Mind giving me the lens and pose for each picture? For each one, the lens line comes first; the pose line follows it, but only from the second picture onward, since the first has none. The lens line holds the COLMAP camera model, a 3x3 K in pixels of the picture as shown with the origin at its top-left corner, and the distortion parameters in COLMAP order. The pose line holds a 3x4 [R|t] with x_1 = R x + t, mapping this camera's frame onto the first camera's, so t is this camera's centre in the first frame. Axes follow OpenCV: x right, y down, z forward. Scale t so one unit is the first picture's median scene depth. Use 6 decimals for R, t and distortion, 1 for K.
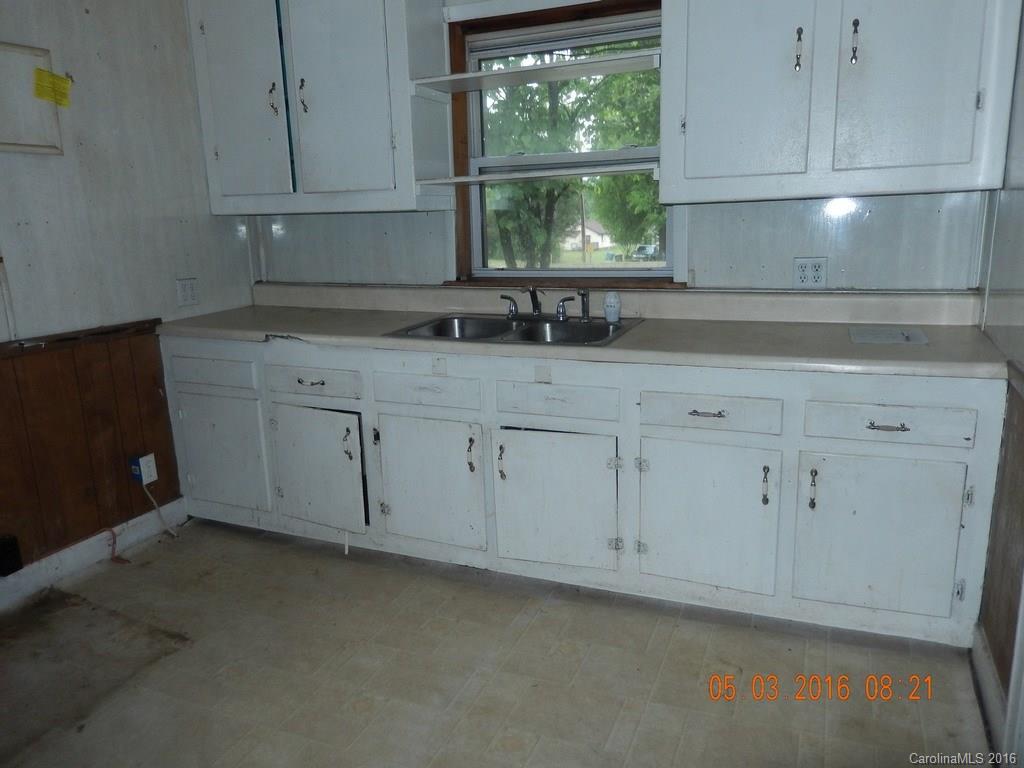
lens RADIAL K [[761.2, 0, 494.0], [0, 761.2, 384.8], [0, 0, 1]] dist [-0.029681, -0.002991]
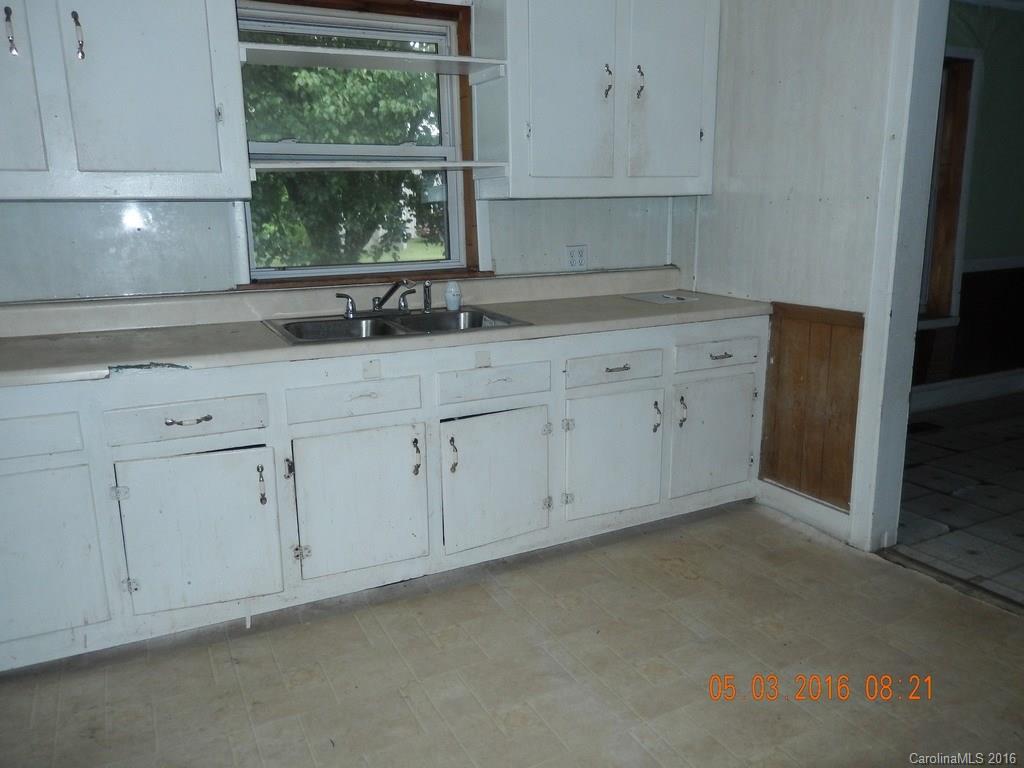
lens RADIAL K [[733.6, 0, 511.2], [0, 733.6, 366.2], [0, 0, 1]] dist [-0.004997, -0.004985]
pose [[0.653252, -0.135999, 0.744826, -0.576915], [0.164157, 0.985776, 0.036020, -0.030300], [-0.739131, 0.098738, 0.666286, 0.275144]]
